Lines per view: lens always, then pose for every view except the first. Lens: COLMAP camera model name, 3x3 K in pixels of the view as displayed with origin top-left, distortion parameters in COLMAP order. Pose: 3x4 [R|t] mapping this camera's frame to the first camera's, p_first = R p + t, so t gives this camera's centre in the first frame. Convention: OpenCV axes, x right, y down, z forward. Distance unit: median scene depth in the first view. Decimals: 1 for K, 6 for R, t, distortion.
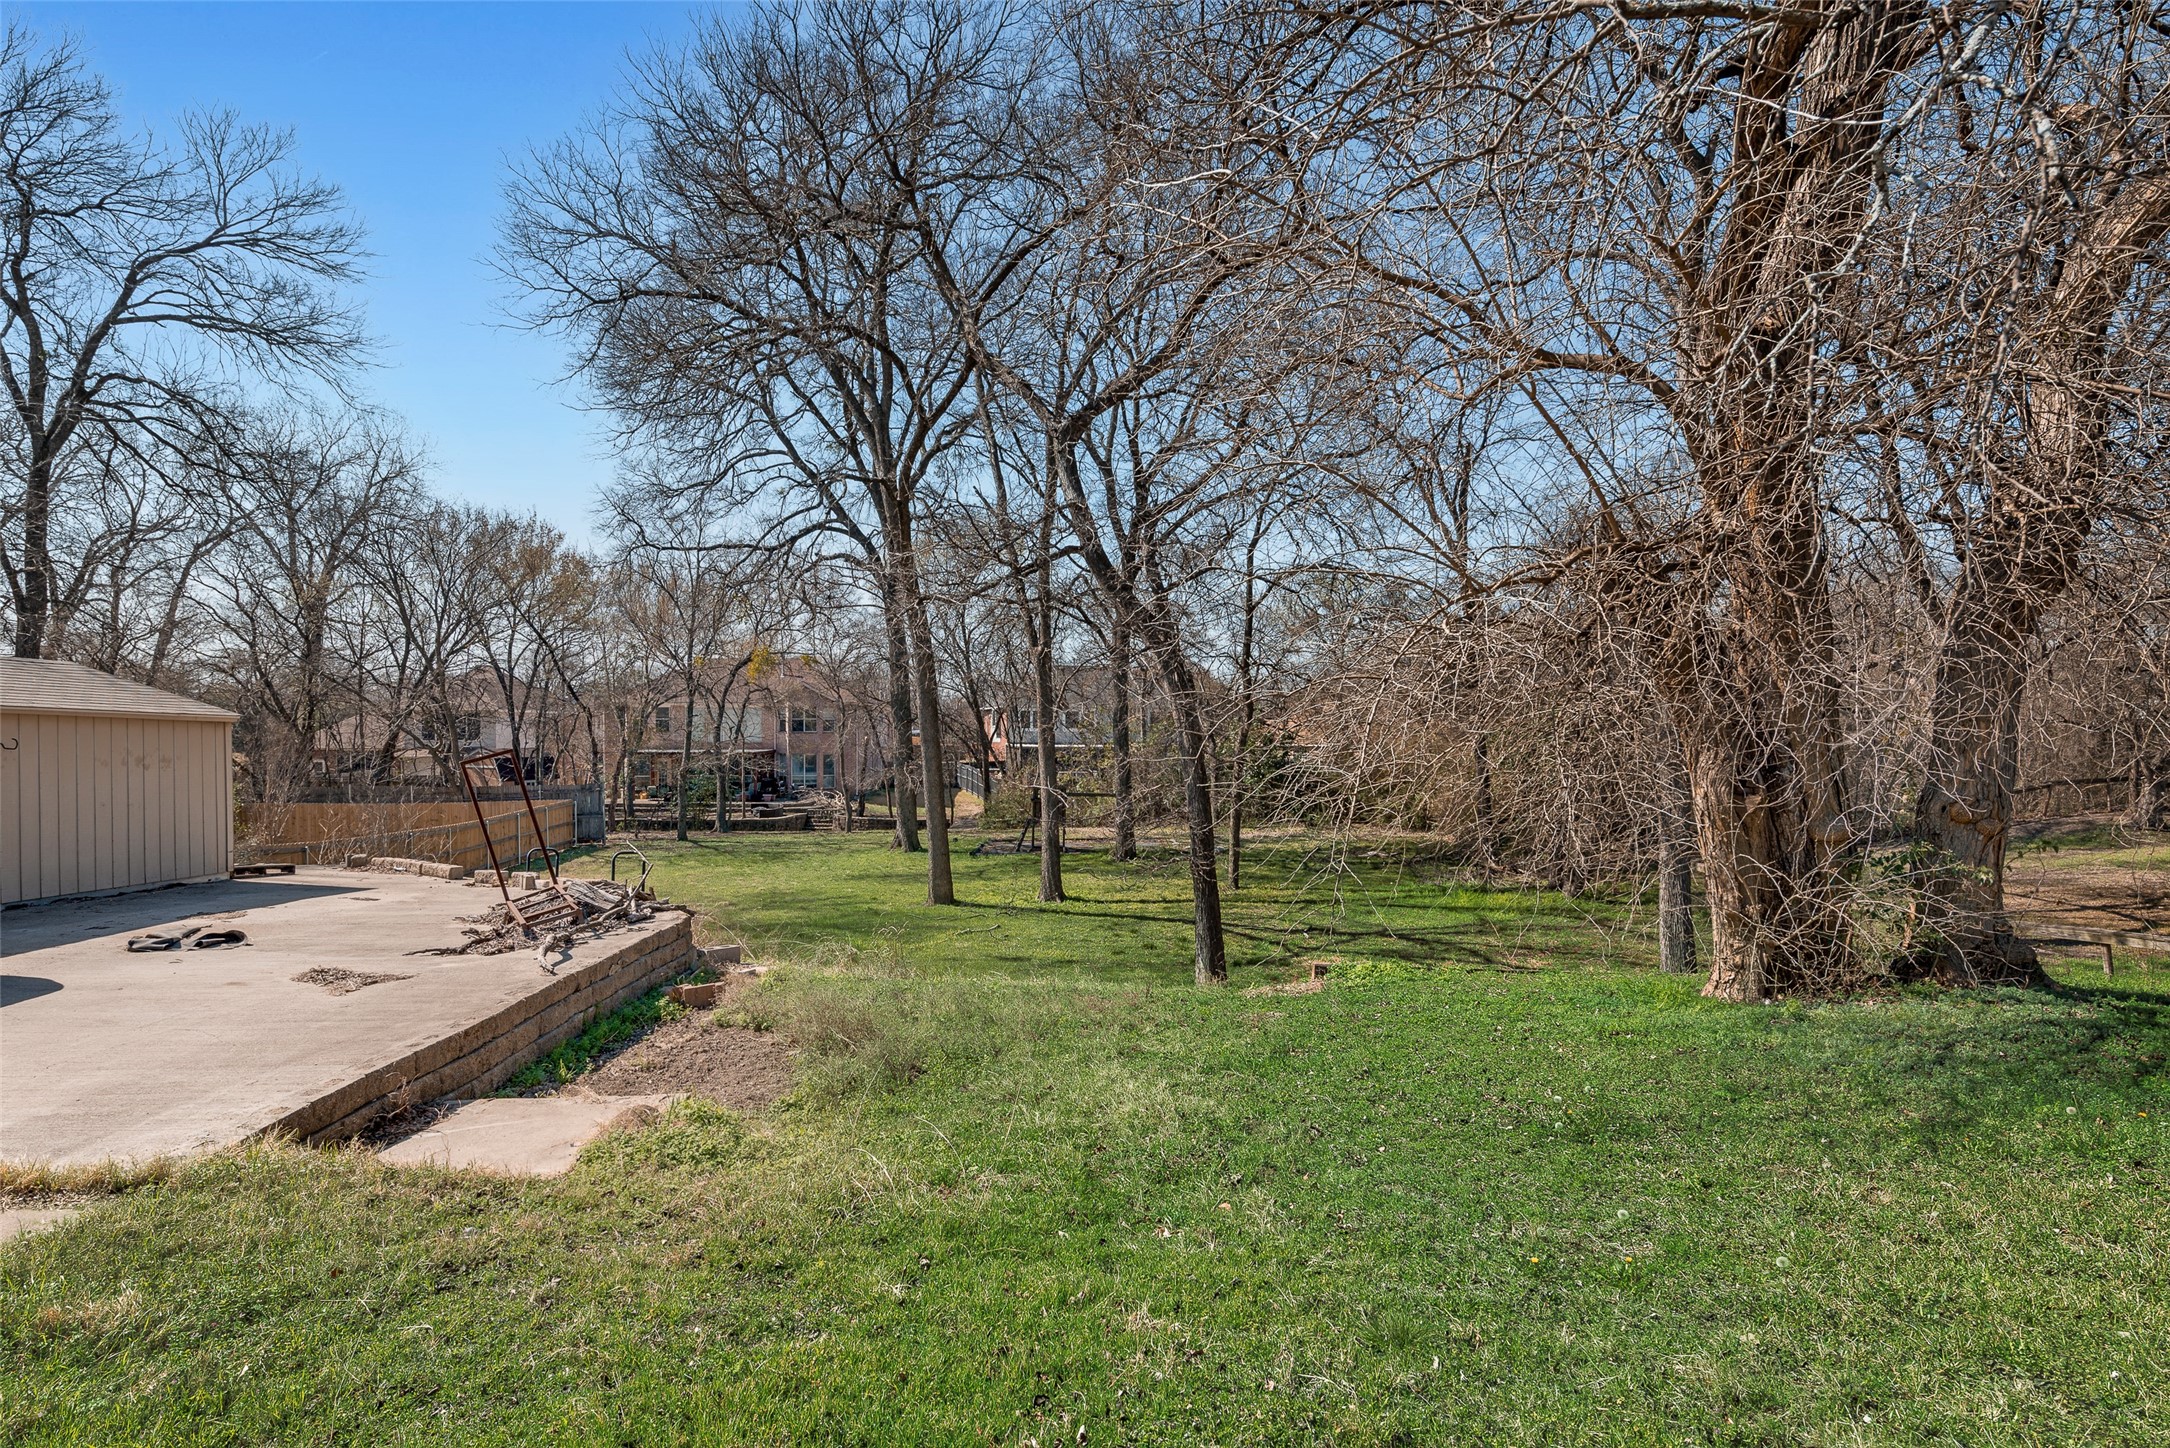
lens RADIAL K [[1194.9, 0, 1081.3], [0, 1194.9, 728.5], [0, 0, 1]] dist [-0.002511, -0.000375]
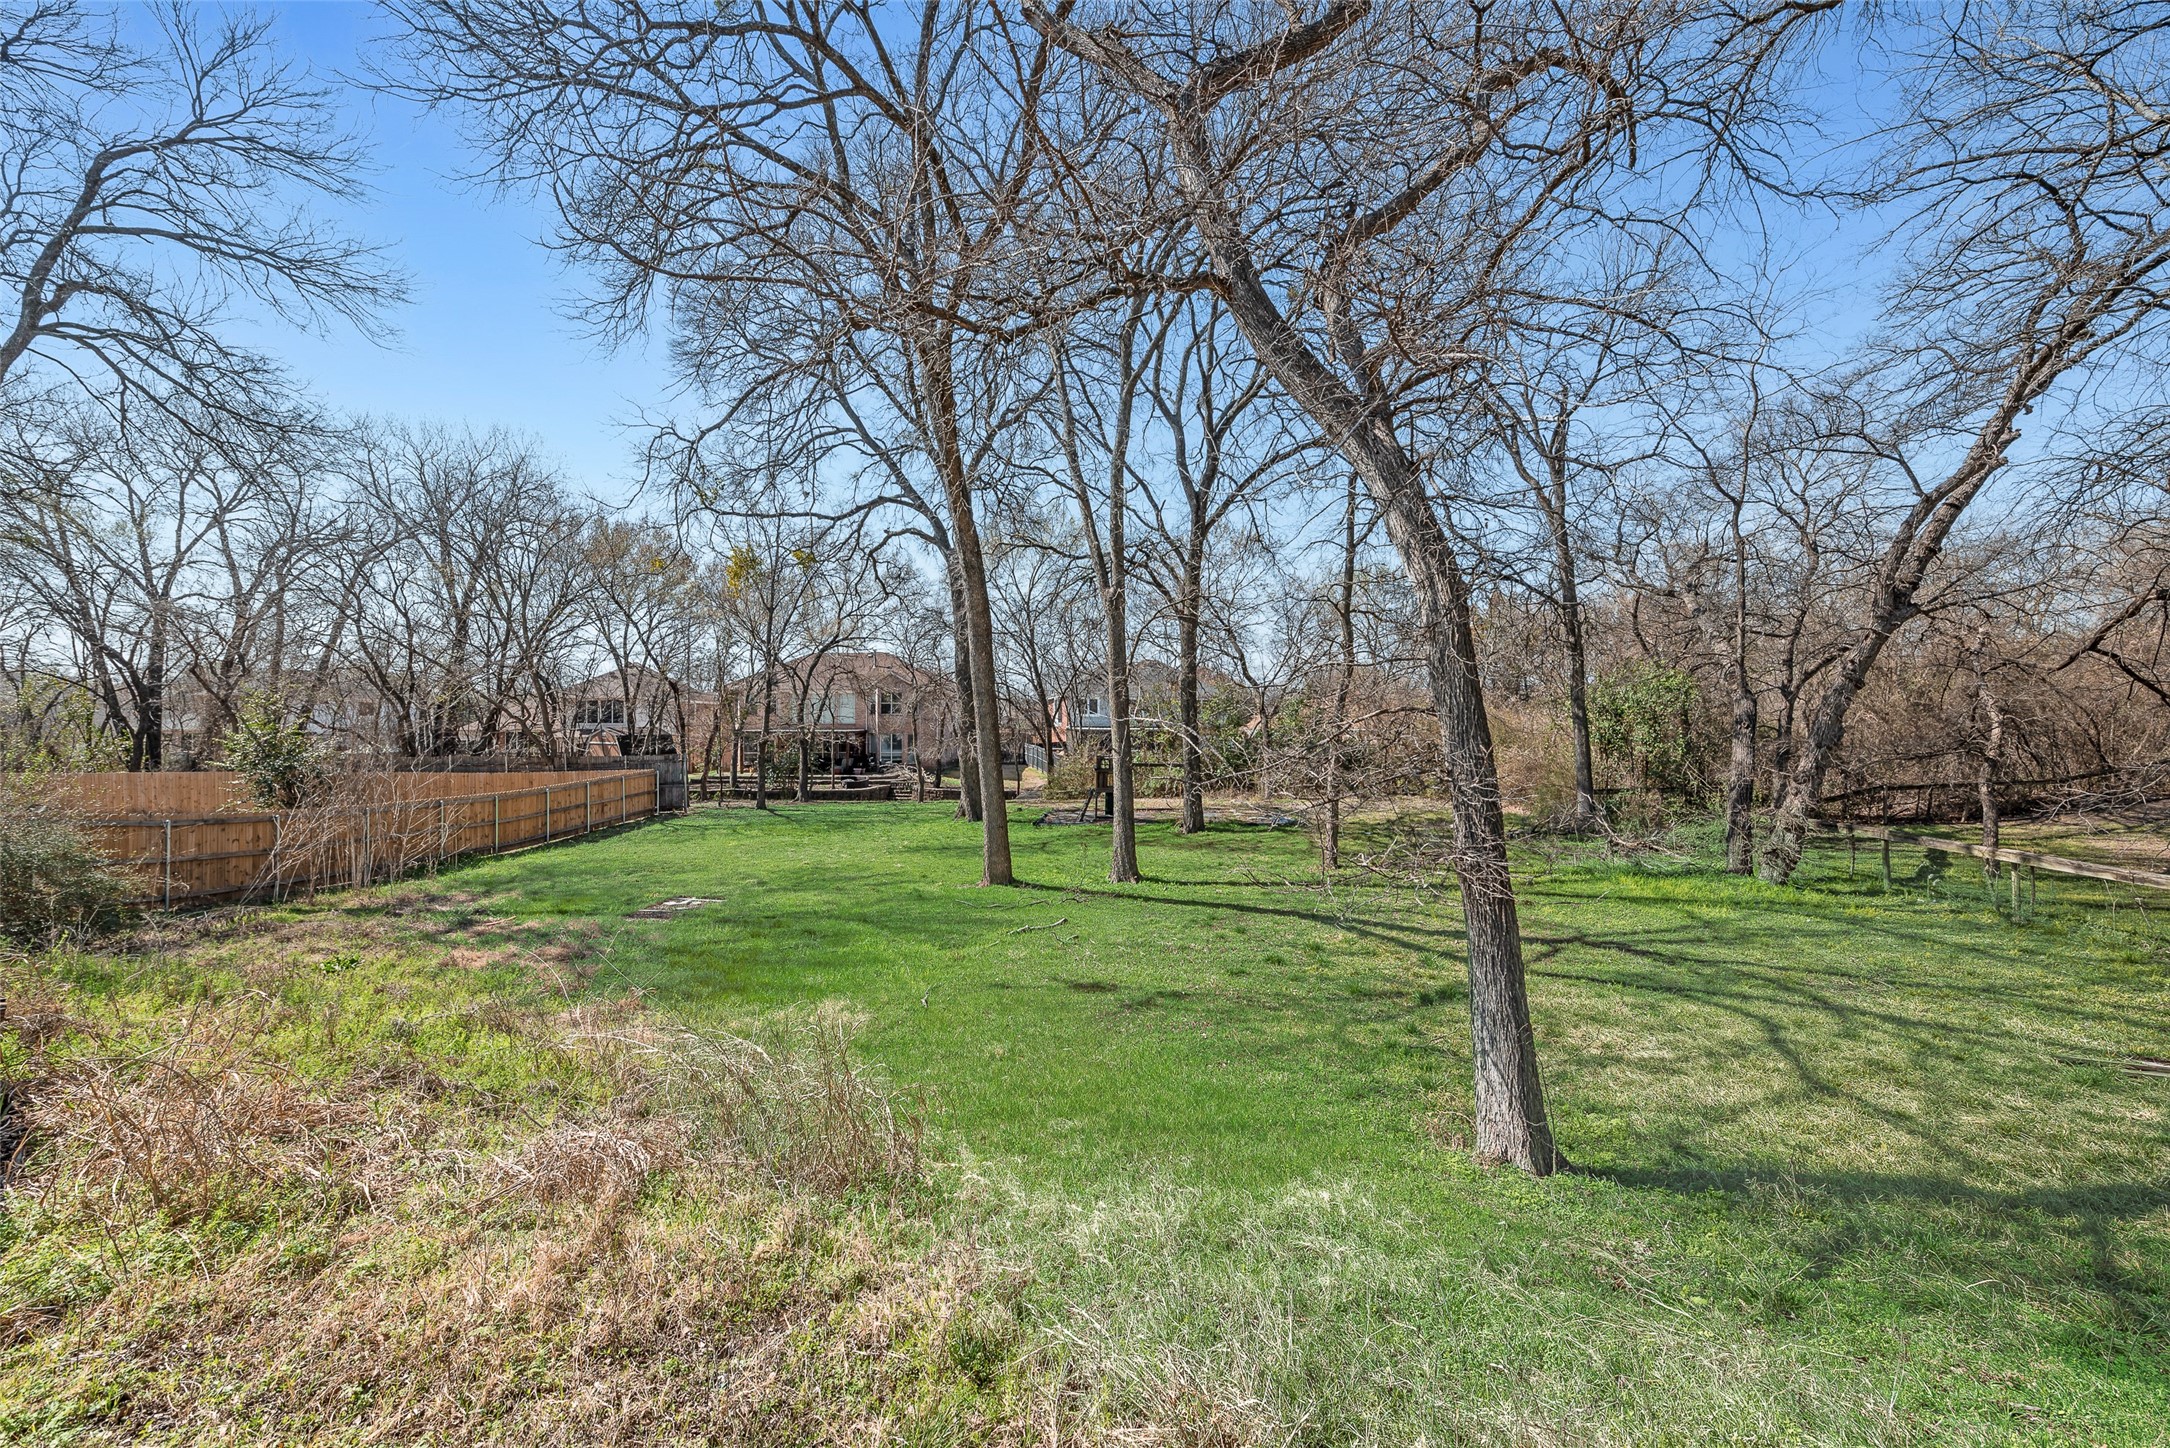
lens RADIAL K [[872.2, 0, 1091.3], [0, 872.2, 721.3], [0, 0, 1]] dist [0.001600, 0.000093]
pose [[0.999497, 0.001684, -0.031677, -0.022583], [-0.001932, 0.999968, -0.007794, 0.025649], [0.031663, 0.007851, 0.999468, 0.281315]]
